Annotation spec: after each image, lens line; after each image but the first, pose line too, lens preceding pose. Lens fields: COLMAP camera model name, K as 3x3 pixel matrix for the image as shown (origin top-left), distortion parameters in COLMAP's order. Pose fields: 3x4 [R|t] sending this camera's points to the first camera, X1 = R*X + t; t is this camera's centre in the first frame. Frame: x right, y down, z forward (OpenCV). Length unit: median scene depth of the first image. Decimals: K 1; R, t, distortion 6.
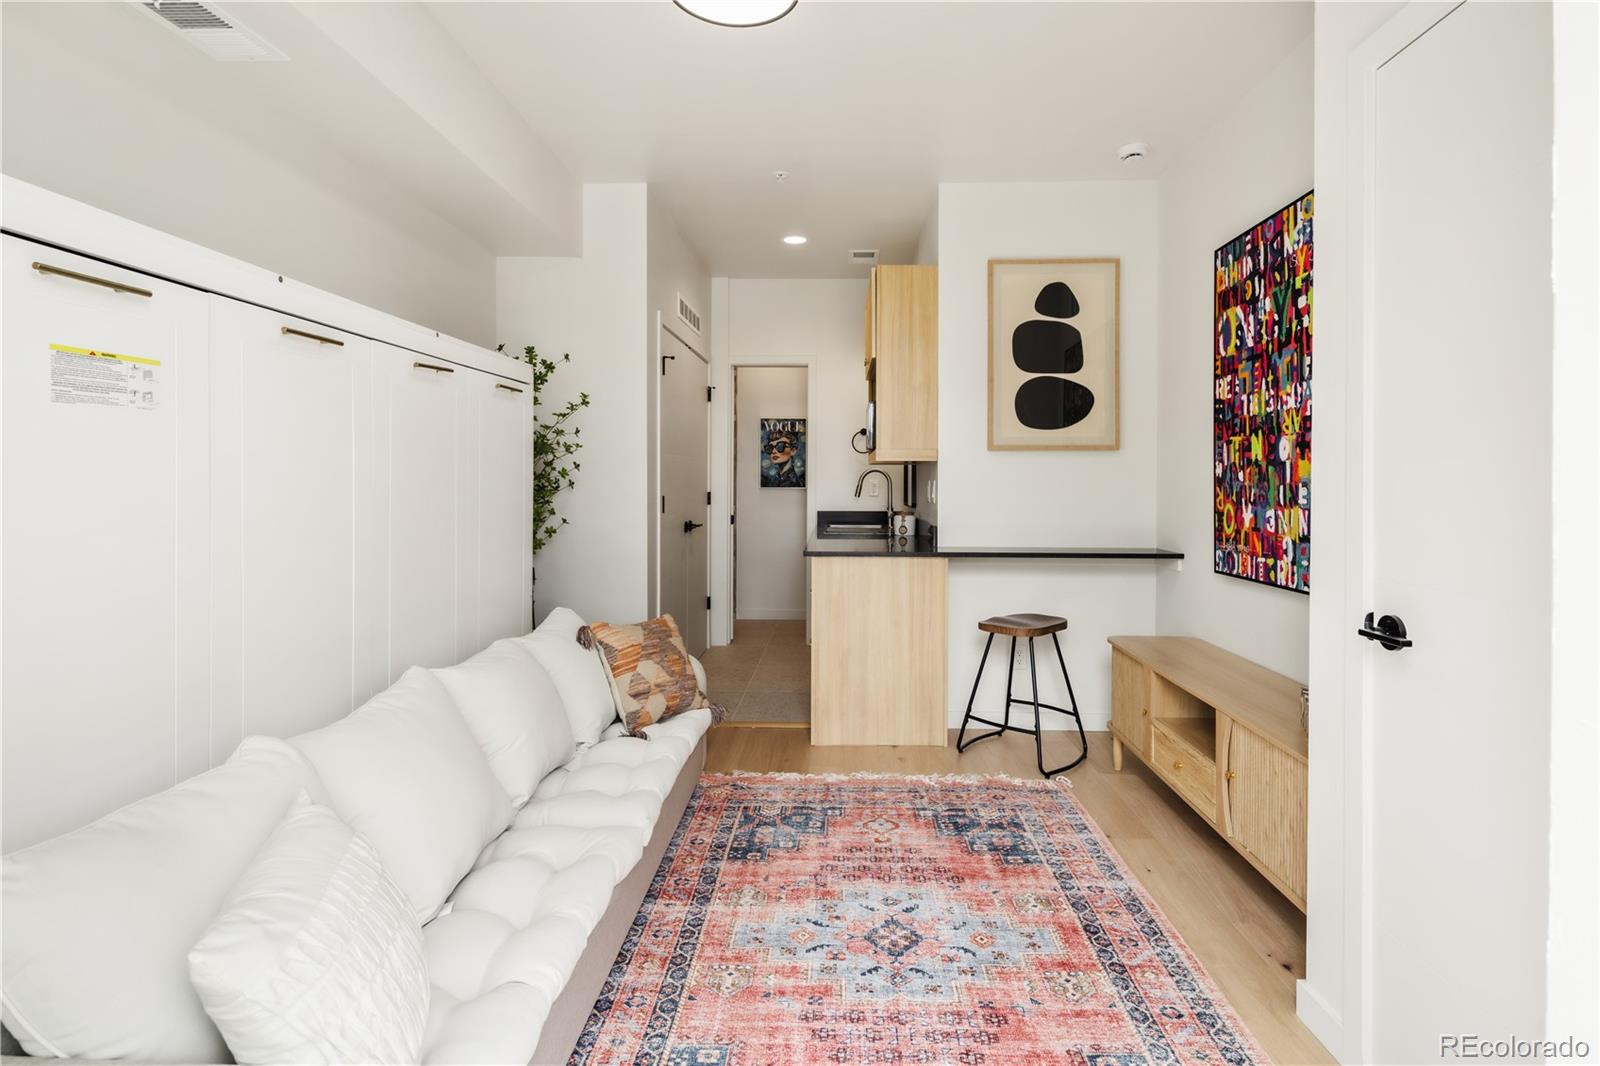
lens RADIAL K [[780.9, 0, 796.3], [0, 780.9, 456.2], [0, 0, 1]] dist [0.000268, -0.000215]
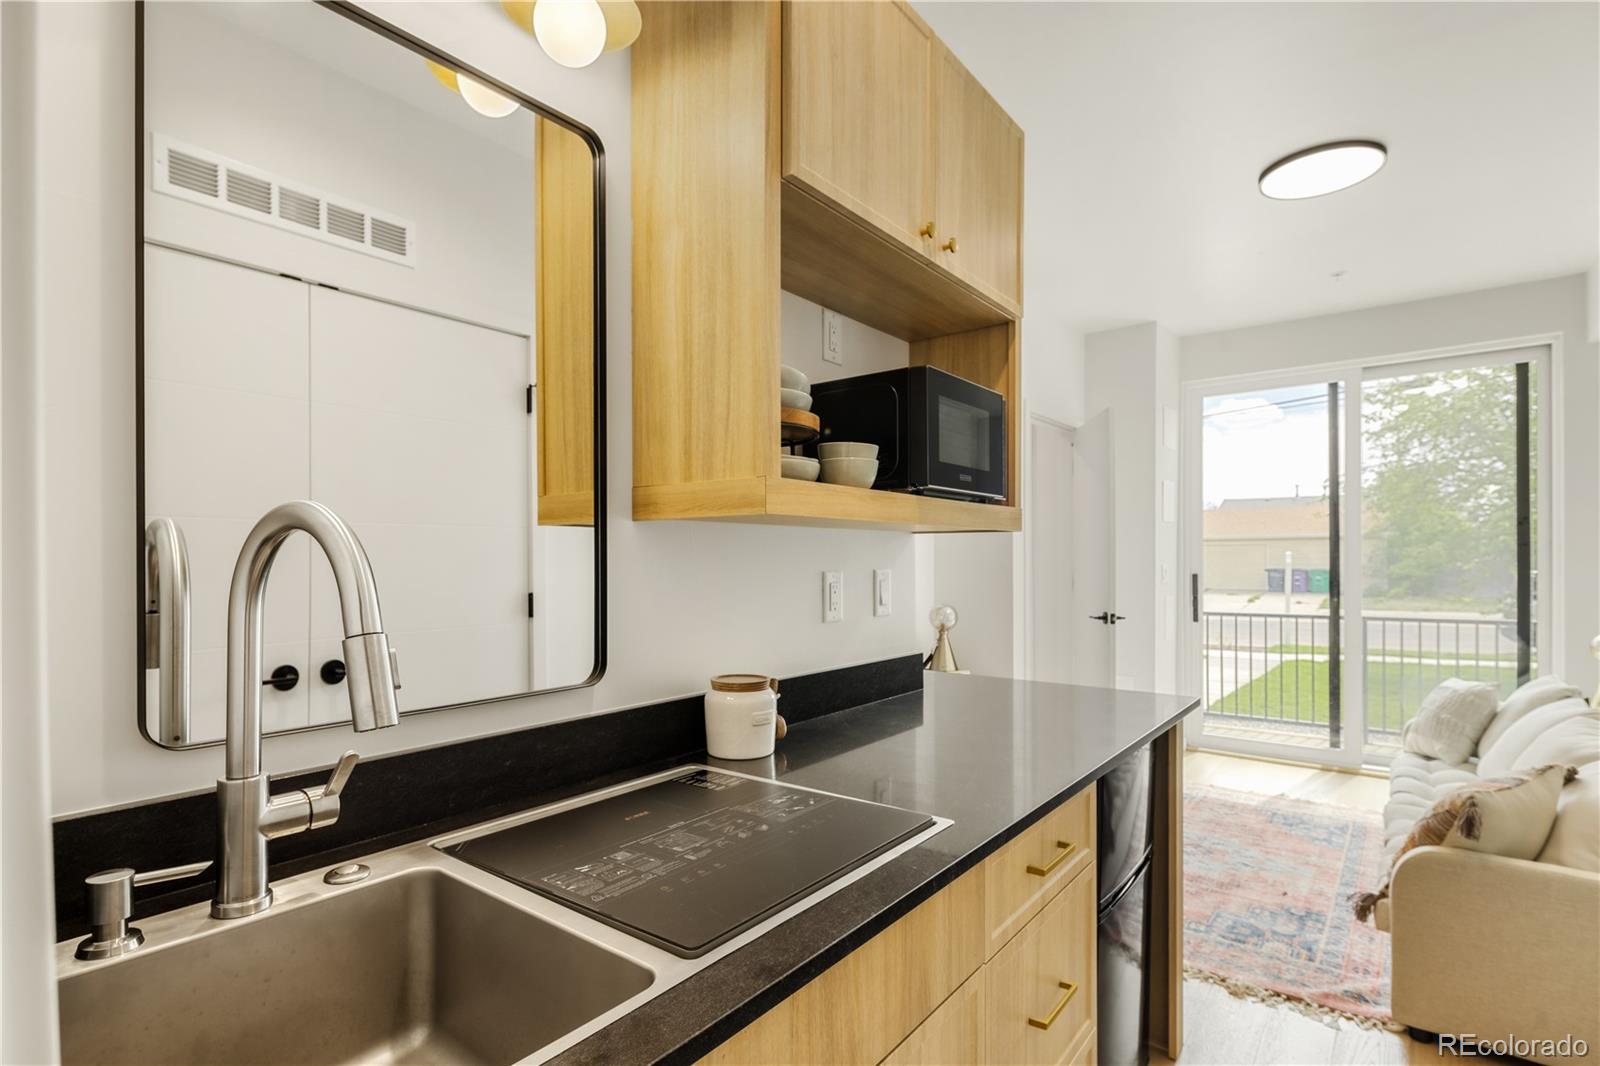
lens RADIAL K [[794.2, 0, 798.8], [0, 794.2, 563.9], [0, 0, 1]] dist [0.001239, -0.000660]
pose [[-0.823852, -0.007032, 0.566761, -0.104108], [-0.019399, 0.999687, -0.015795, 0.057204], [-0.566473, -0.024008, -0.823731, 2.287010]]
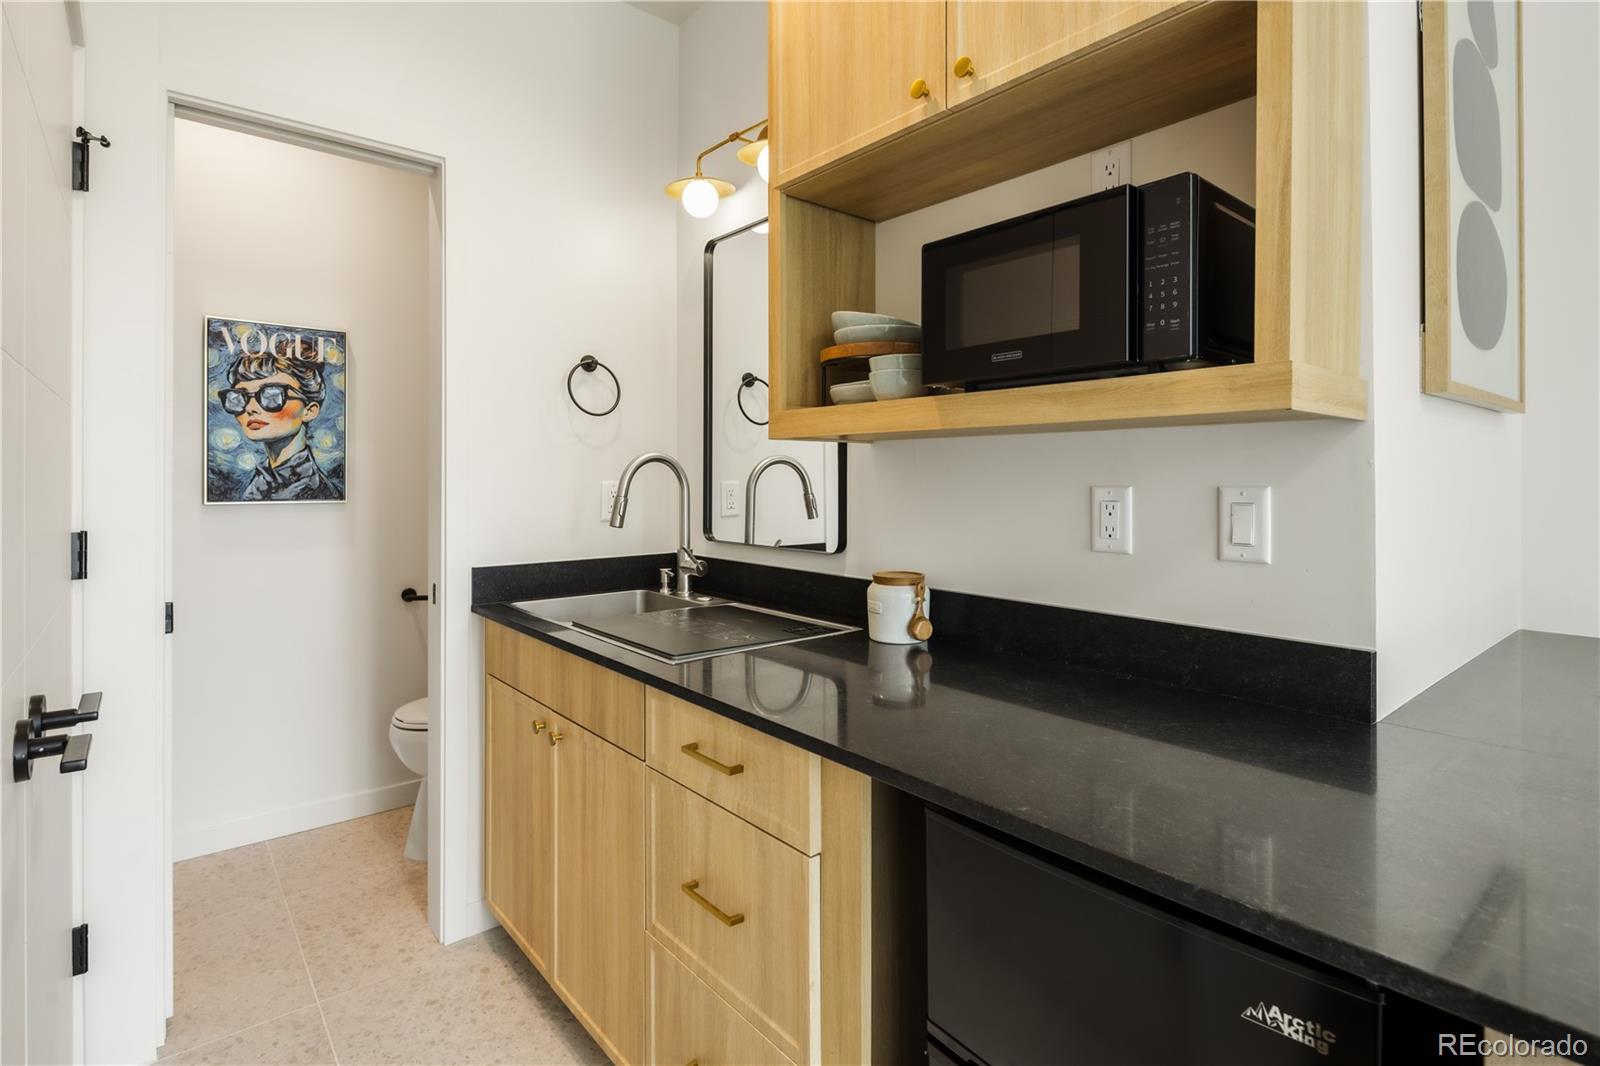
lens RADIAL K [[787.7, 0, 804.9], [0, 787.7, 471.7], [0, 0, 1]] dist [0.001736, 0.000032]
pose [[0.722870, -0.001283, 0.690983, -0.259359], [-0.017161, 0.999656, 0.019809, 0.033631], [-0.690771, -0.026177, 0.722599, 1.383011]]
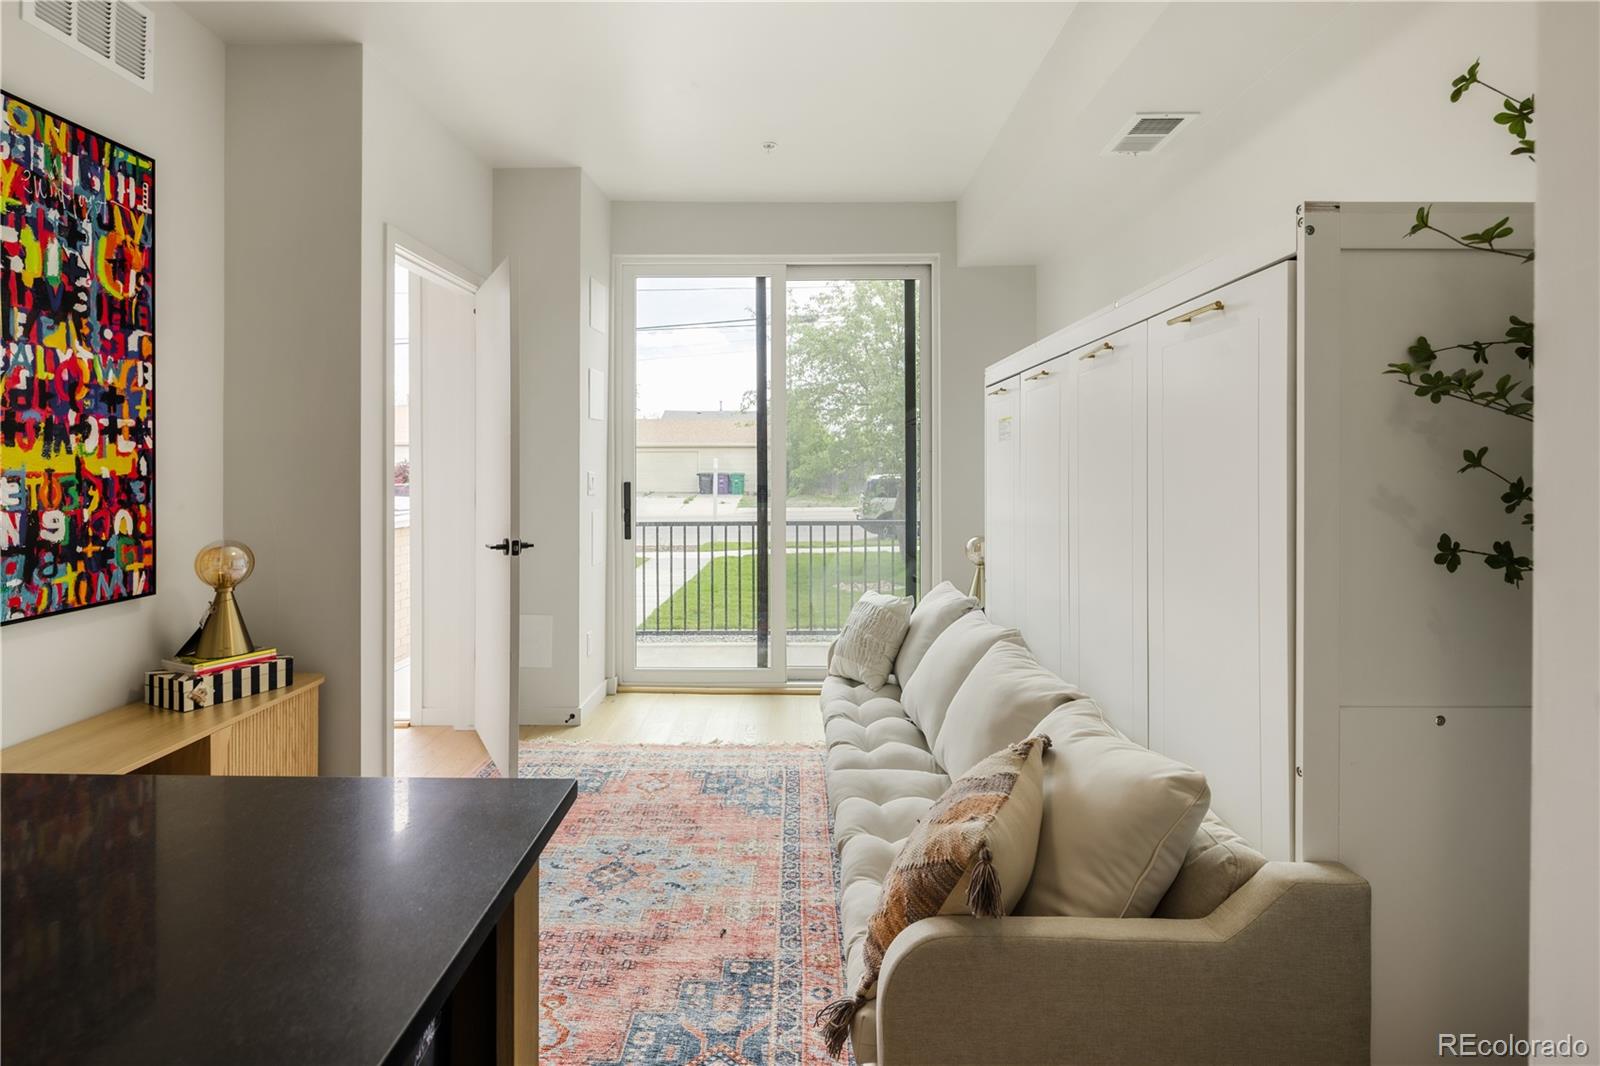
lens RADIAL K [[780.9, 0, 796.3], [0, 780.9, 456.2], [0, 0, 1]] dist [0.000268, -0.000215]
pose [[-0.998491, -0.006614, -0.054520, -0.063811], [-0.004445, 0.999198, -0.039799, 0.039879], [0.054739, -0.039497, -0.997719, 1.763303]]
